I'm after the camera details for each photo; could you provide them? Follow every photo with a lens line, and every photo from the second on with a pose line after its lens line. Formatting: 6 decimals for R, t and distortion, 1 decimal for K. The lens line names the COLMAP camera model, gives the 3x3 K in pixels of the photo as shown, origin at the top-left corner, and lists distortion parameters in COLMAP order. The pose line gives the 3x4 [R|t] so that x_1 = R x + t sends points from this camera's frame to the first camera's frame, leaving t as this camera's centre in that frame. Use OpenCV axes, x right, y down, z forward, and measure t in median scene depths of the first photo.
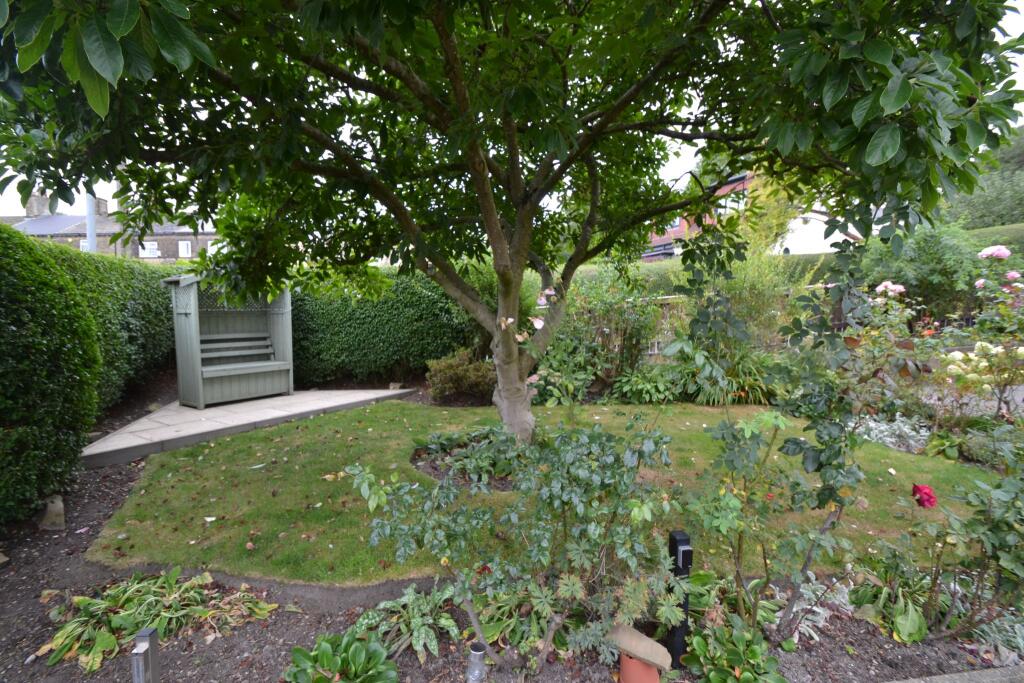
lens RADIAL K [[455.4, 0, 511.3], [0, 455.4, 336.8], [0, 0, 1]] dist [-0.002736, -0.001529]
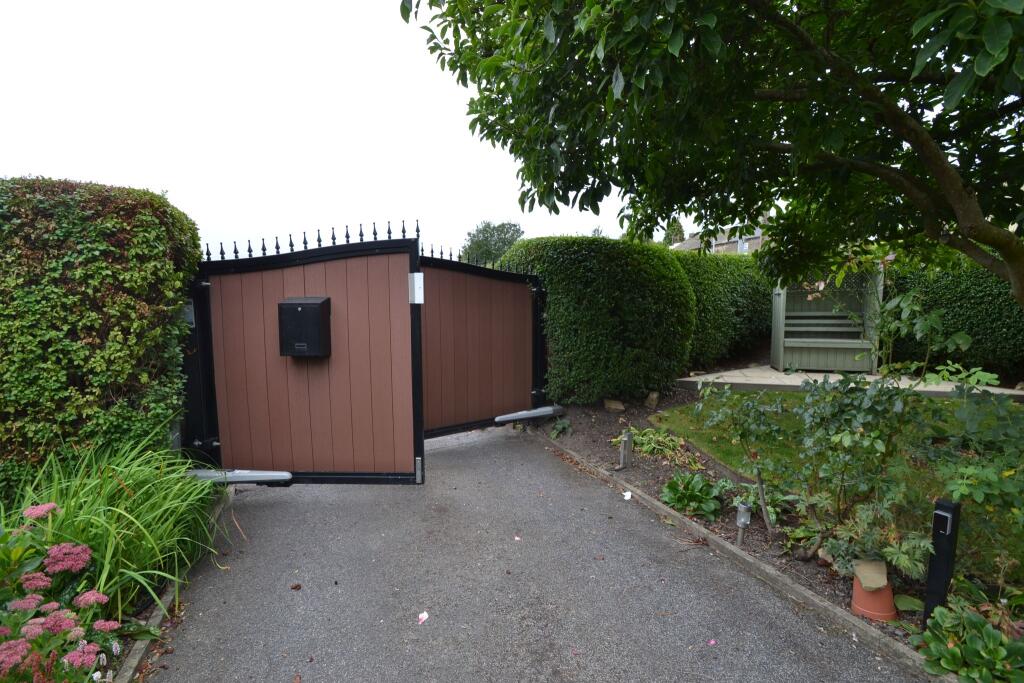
lens RADIAL K [[455.4, 0, 513.7], [0, 455.4, 341.1], [0, 0, 1]] dist [-0.002736, -0.001529]
pose [[0.283571, 0.079674, -0.955636, 0.330728], [-0.040651, 0.996645, 0.071031, 0.021430], [0.958089, 0.018705, 0.285859, -0.050265]]
